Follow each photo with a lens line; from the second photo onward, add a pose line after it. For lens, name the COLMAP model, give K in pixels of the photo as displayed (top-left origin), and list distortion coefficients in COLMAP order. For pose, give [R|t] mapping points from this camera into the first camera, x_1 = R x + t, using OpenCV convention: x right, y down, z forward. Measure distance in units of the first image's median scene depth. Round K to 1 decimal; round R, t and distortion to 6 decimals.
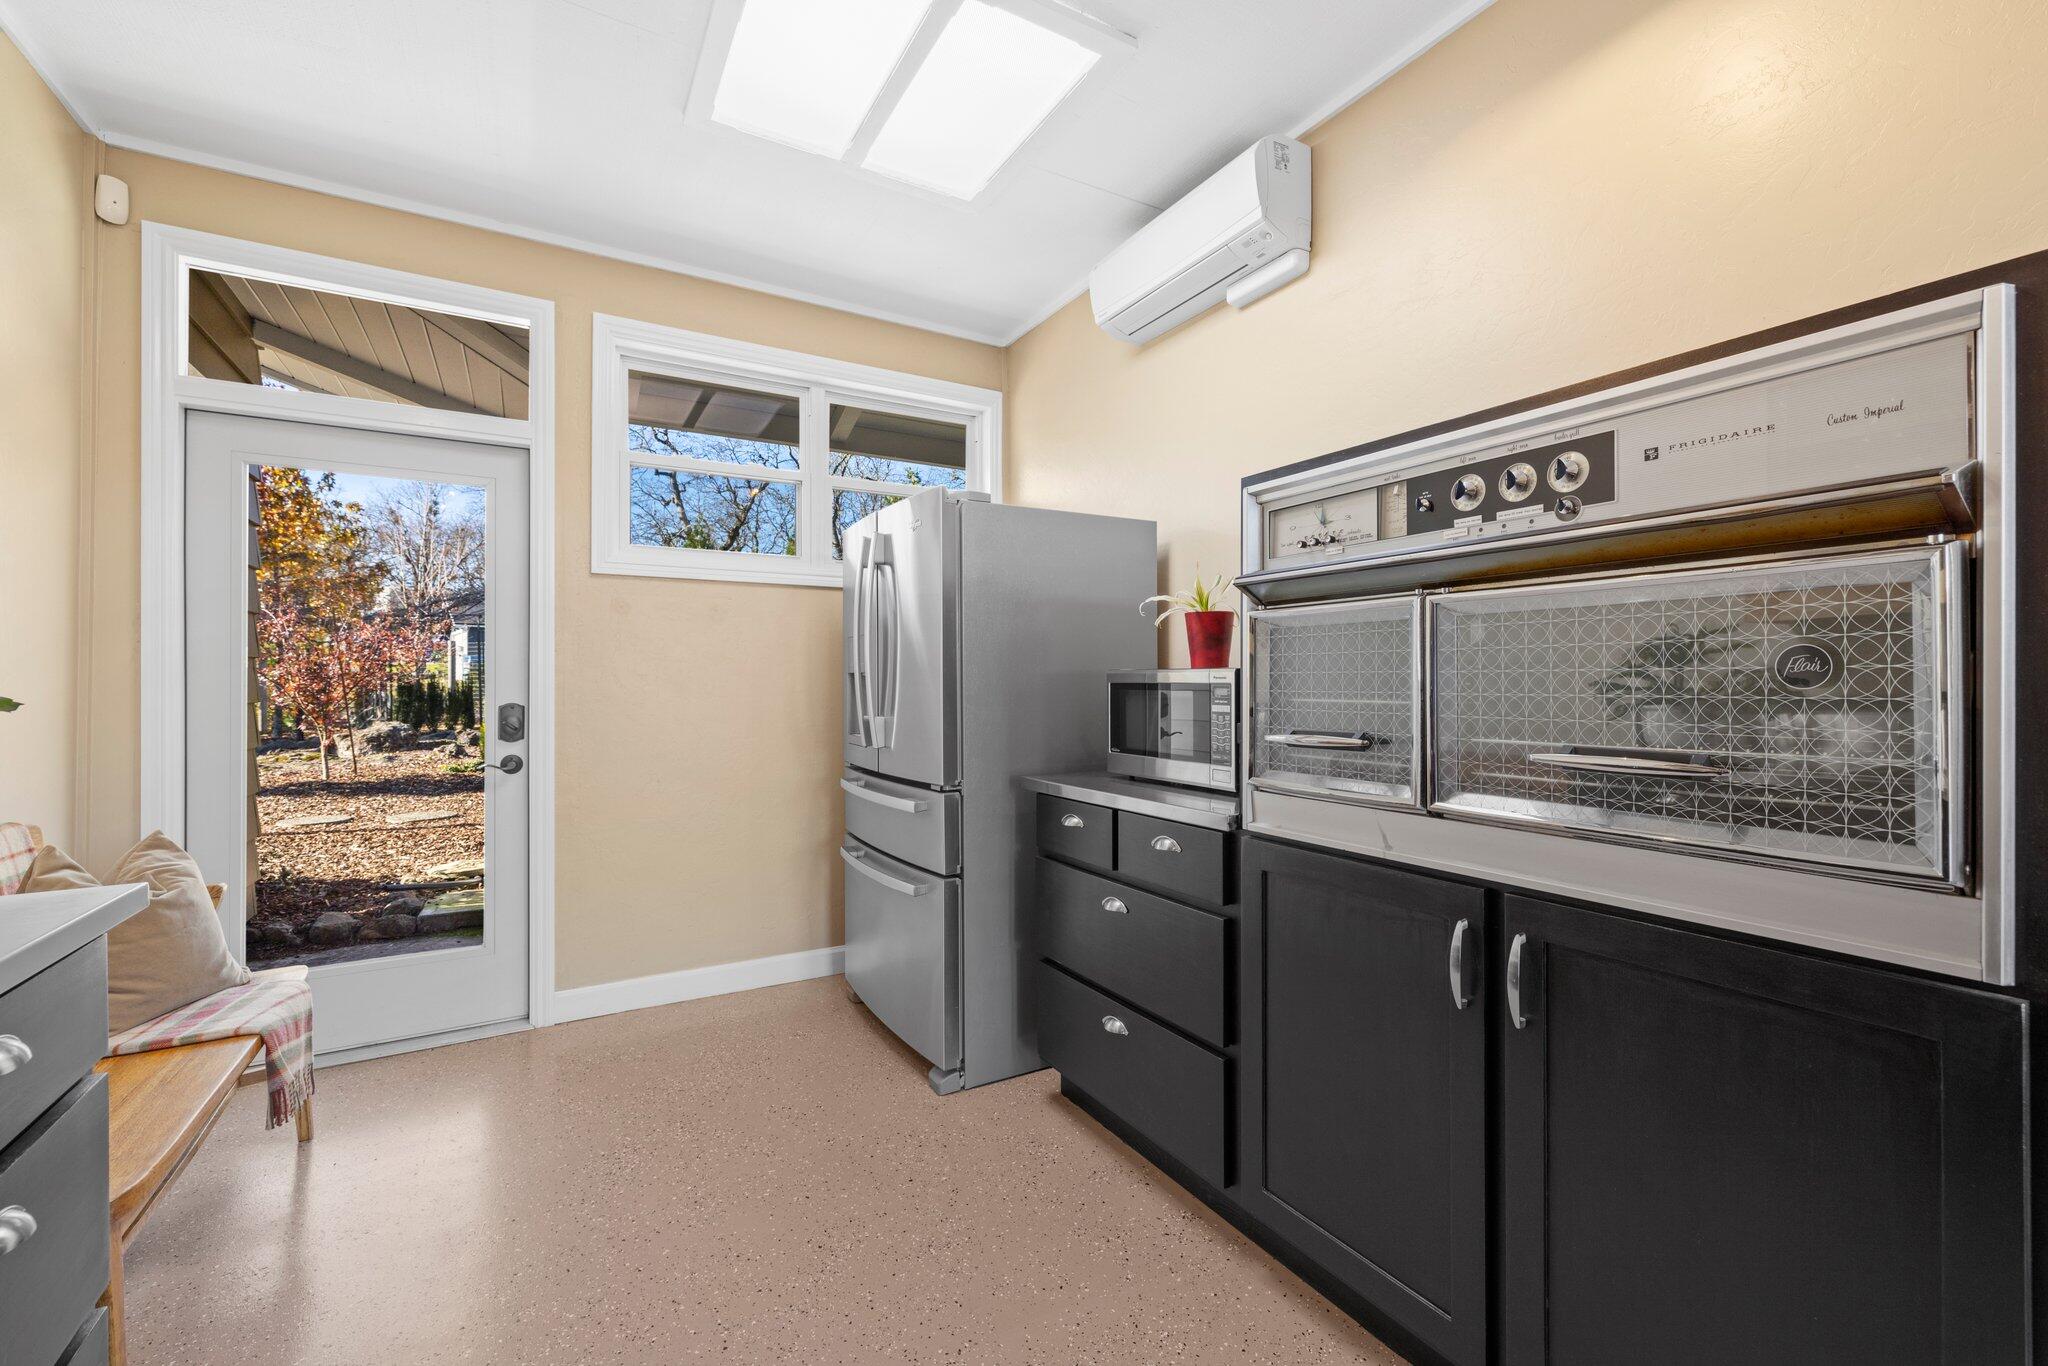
lens RADIAL K [[855.3, 0, 1028.0], [0, 855.3, 676.7], [0, 0, 1]] dist [0.006135, -0.000070]
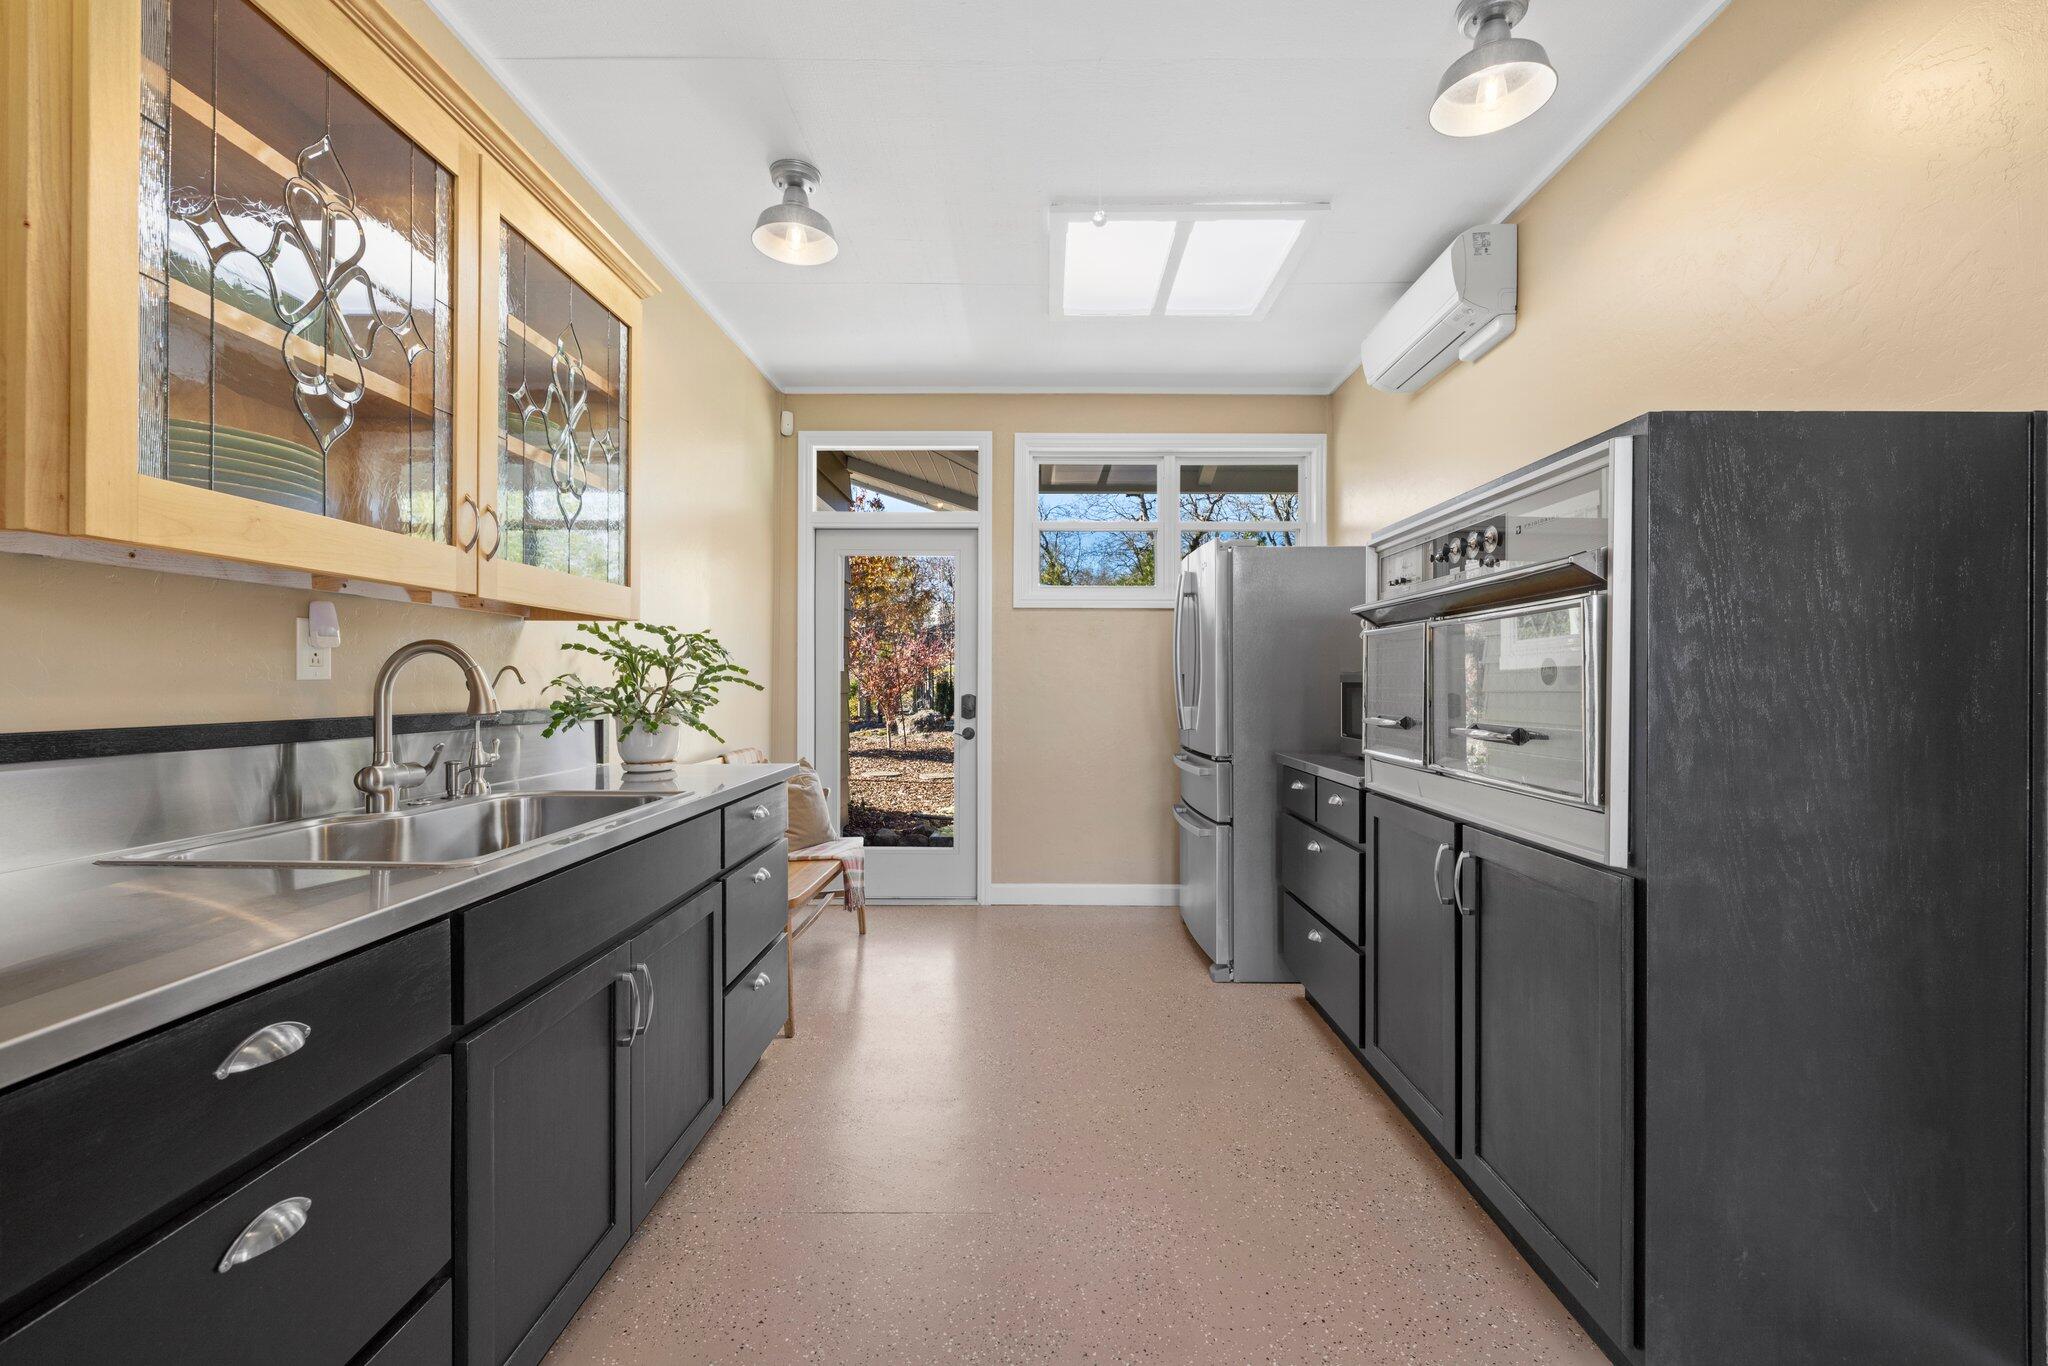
lens RADIAL K [[855.3, 0, 1028.0], [0, 855.3, 676.7], [0, 0, 1]] dist [0.006135, -0.000070]
pose [[0.858994, 0.000770, -0.511984, 0.285744], [-0.001019, 0.999999, -0.000206, -0.000452], [0.511984, 0.000698, 0.858995, -0.276476]]
